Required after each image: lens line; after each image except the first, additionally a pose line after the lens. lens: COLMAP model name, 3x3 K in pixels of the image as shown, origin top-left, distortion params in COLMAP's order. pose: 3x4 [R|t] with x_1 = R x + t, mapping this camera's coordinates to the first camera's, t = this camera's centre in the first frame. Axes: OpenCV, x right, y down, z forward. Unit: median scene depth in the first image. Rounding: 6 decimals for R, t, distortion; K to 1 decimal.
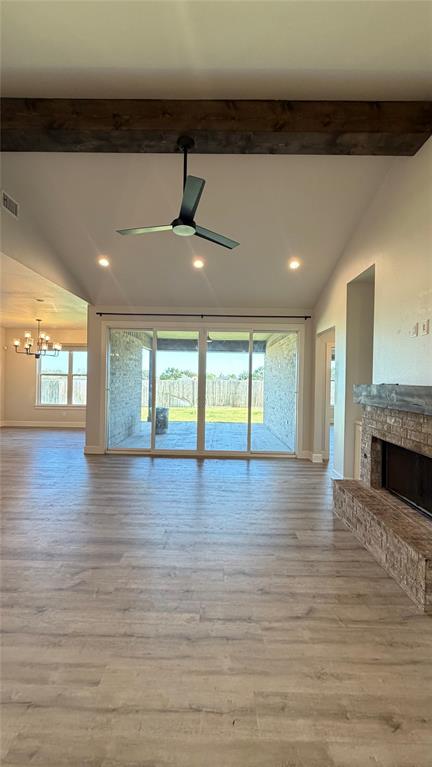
lens RADIAL K [[306.3, 0, 213.7], [0, 306.3, 380.2], [0, 0, 1]] dist [0.000892, -0.000129]
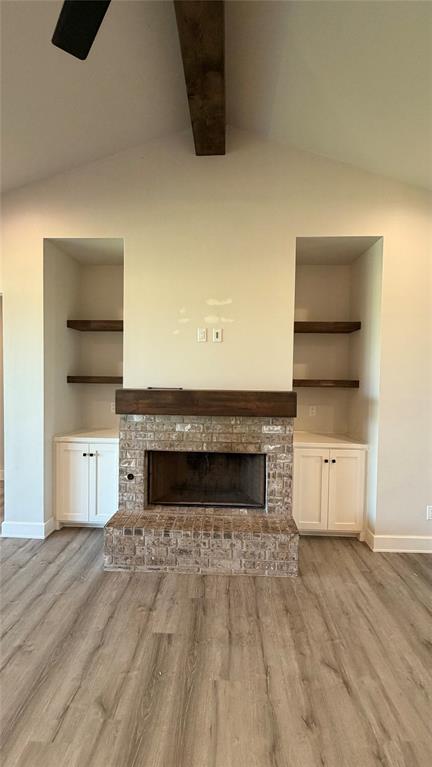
lens RADIAL K [[306.3, 0, 215.6], [0, 306.3, 381.5], [0, 0, 1]] dist [0.000892, -0.000129]
pose [[0.021473, -0.041232, 0.998919, -0.394189], [-0.015624, 0.999013, 0.041572, -0.056574], [-0.999647, -0.016500, 0.020807, 1.000836]]
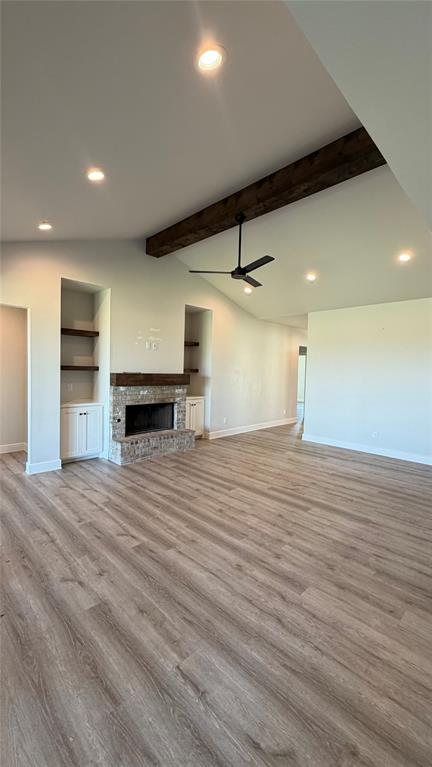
lens RADIAL K [[306.3, 0, 217.8], [0, 306.3, 381.0], [0, 0, 1]] dist [0.000892, -0.000129]
pose [[-0.719610, -0.061593, 0.691641, -1.158388], [-0.038318, 0.998063, 0.049013, -0.050958], [-0.693320, 0.008768, -0.720577, 2.292215]]
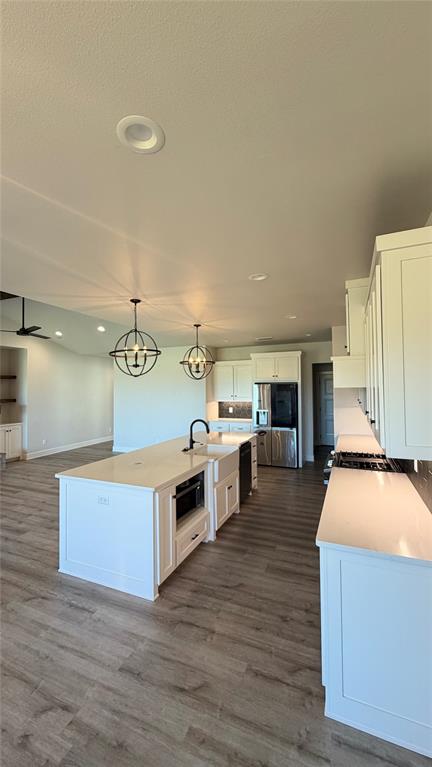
lens RADIAL K [[306.3, 0, 214.4], [0, 306.3, 380.0], [0, 0, 1]] dist [0.000892, -0.000129]
pose [[-0.922552, 0.002512, 0.385864, -2.202963], [-0.005420, 0.999796, -0.019467, -0.159631], [-0.385834, -0.020051, -0.922350, 2.546958]]
